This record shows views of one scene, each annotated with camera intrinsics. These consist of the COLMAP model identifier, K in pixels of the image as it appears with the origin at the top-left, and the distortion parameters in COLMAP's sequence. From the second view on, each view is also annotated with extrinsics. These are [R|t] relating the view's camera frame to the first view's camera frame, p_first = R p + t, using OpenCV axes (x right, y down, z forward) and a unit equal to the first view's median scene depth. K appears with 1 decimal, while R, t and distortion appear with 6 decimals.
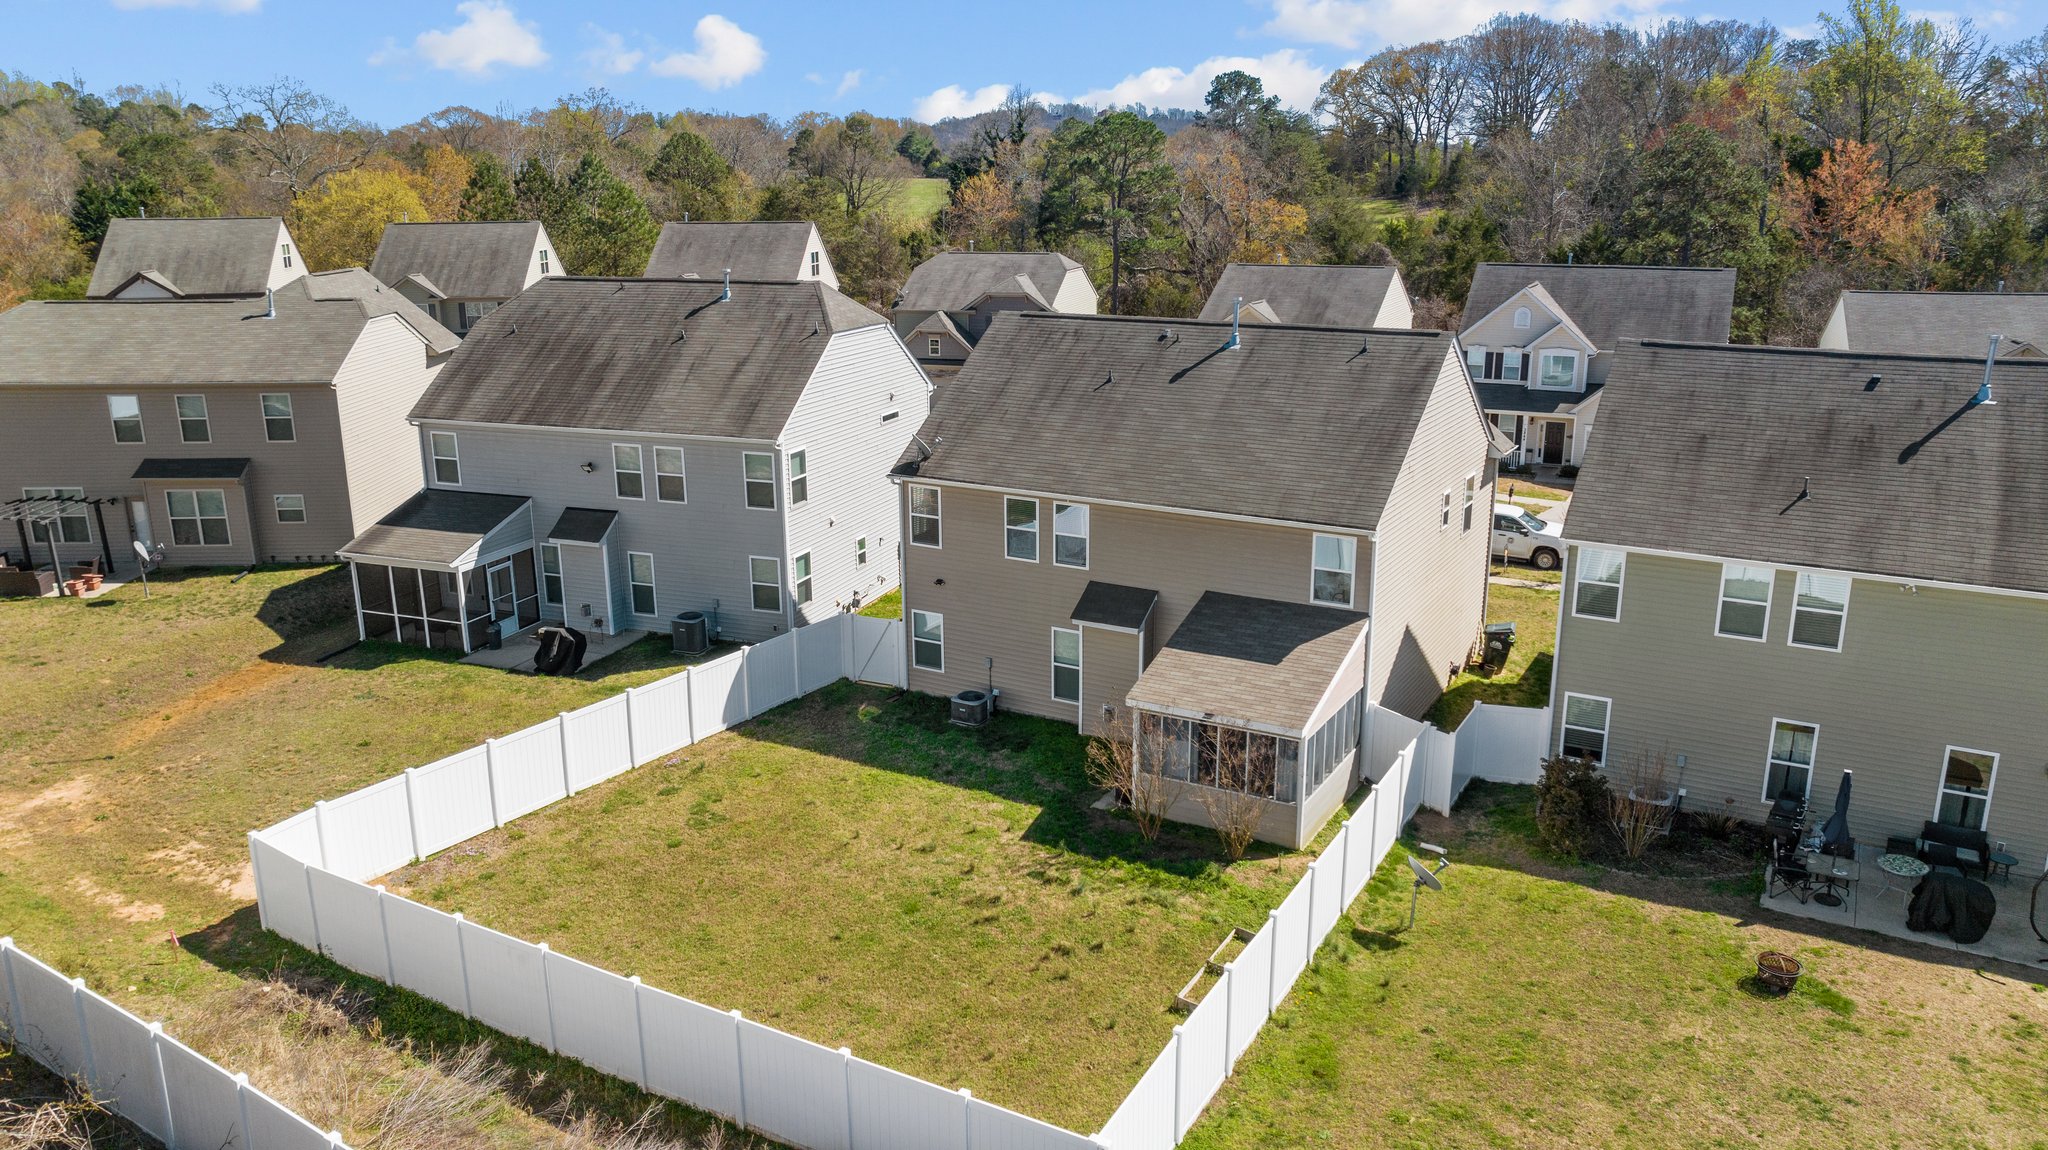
lens RADIAL K [[1439.8, 0, 1034.7], [0, 1439.8, 575.3], [0, 0, 1]] dist [-0.009564, 0.000663]
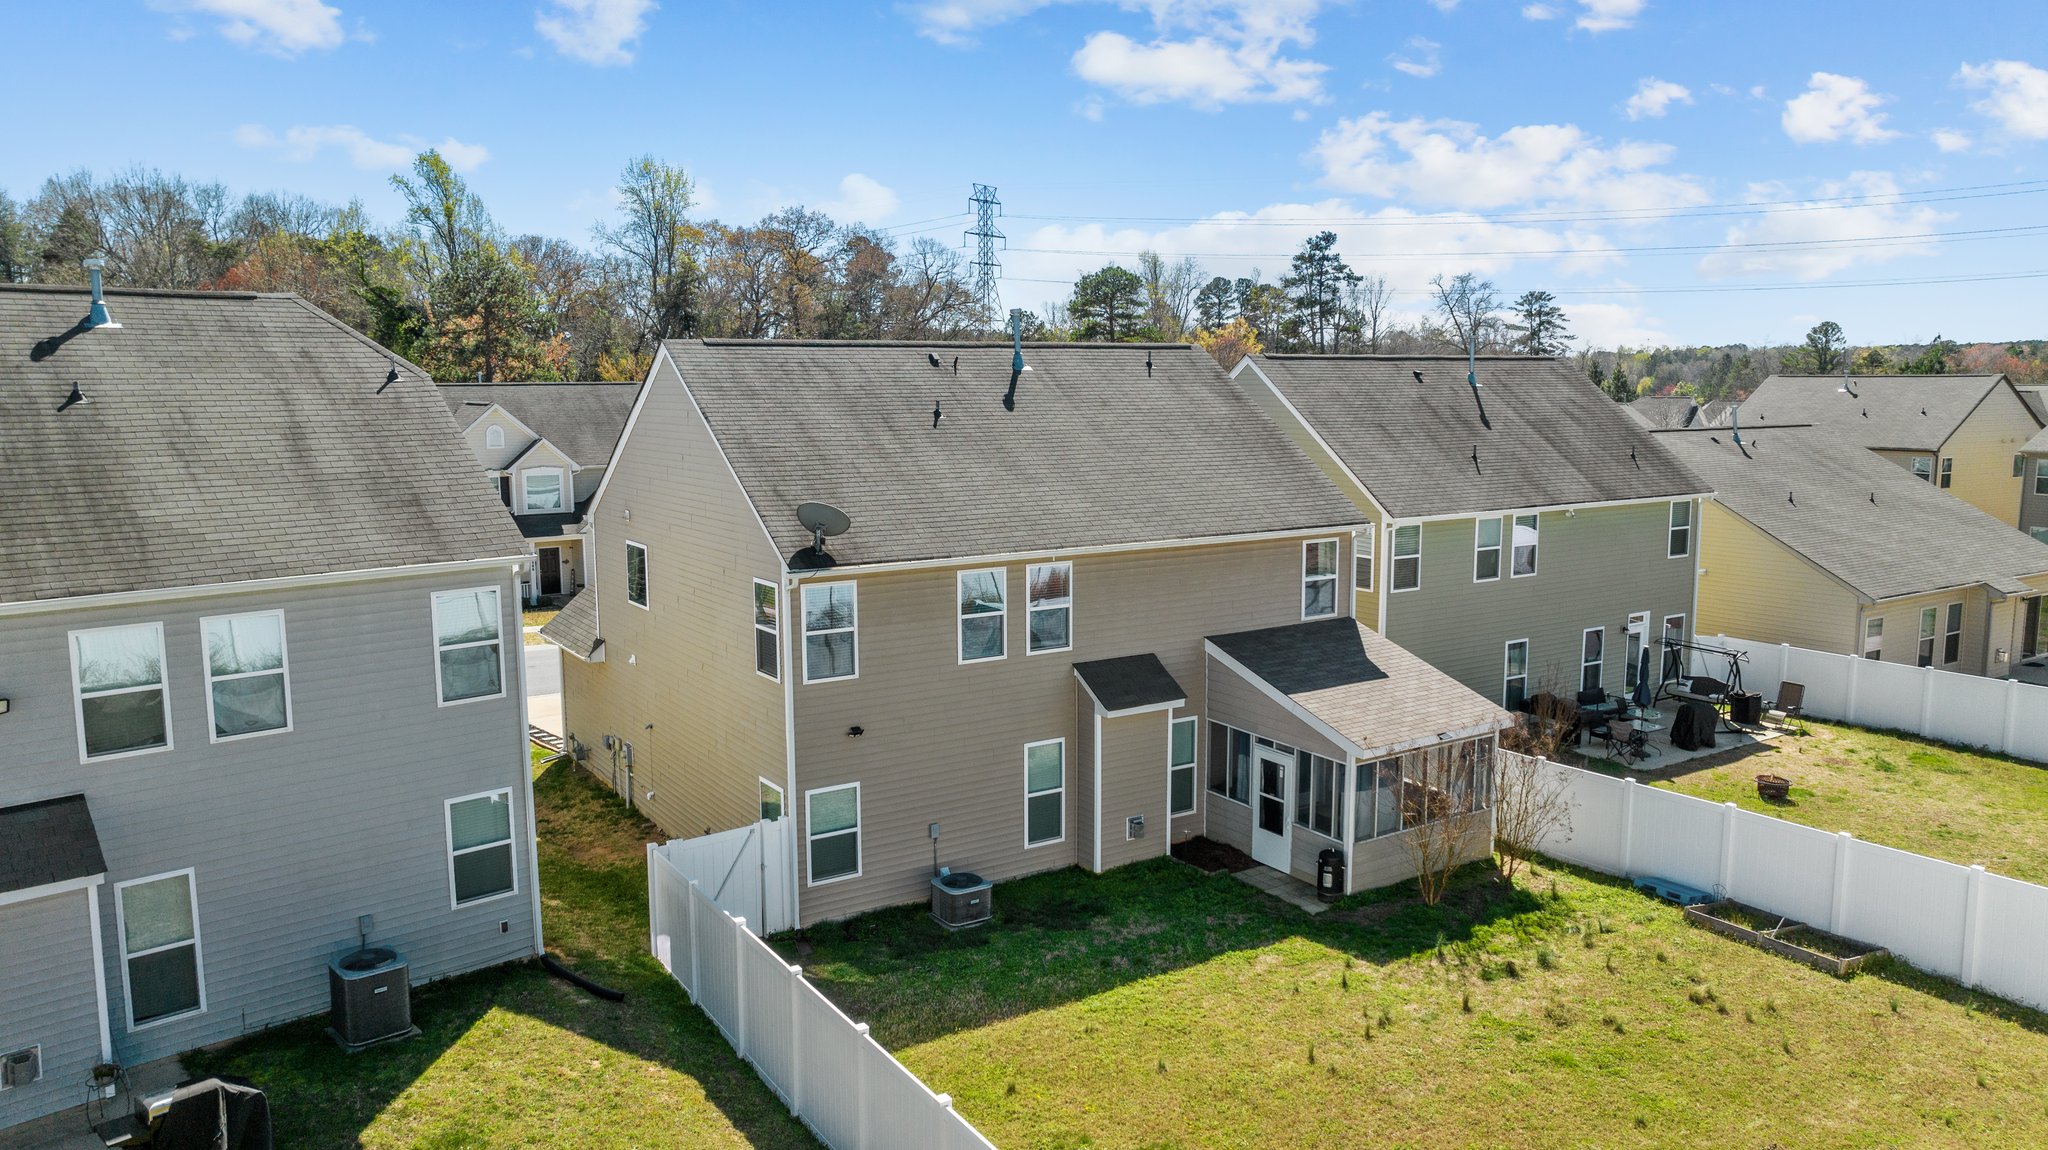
lens RADIAL K [[1439.8, 0, 1023.4], [0, 1439.8, 575.9], [0, 0, 1]] dist [-0.009564, 0.000663]
pose [[0.460285, -0.122570, 0.879269, -0.689954], [0.240765, 0.970539, 0.009257, -0.059509], [-0.854500, 0.207436, 0.476236, 0.731105]]
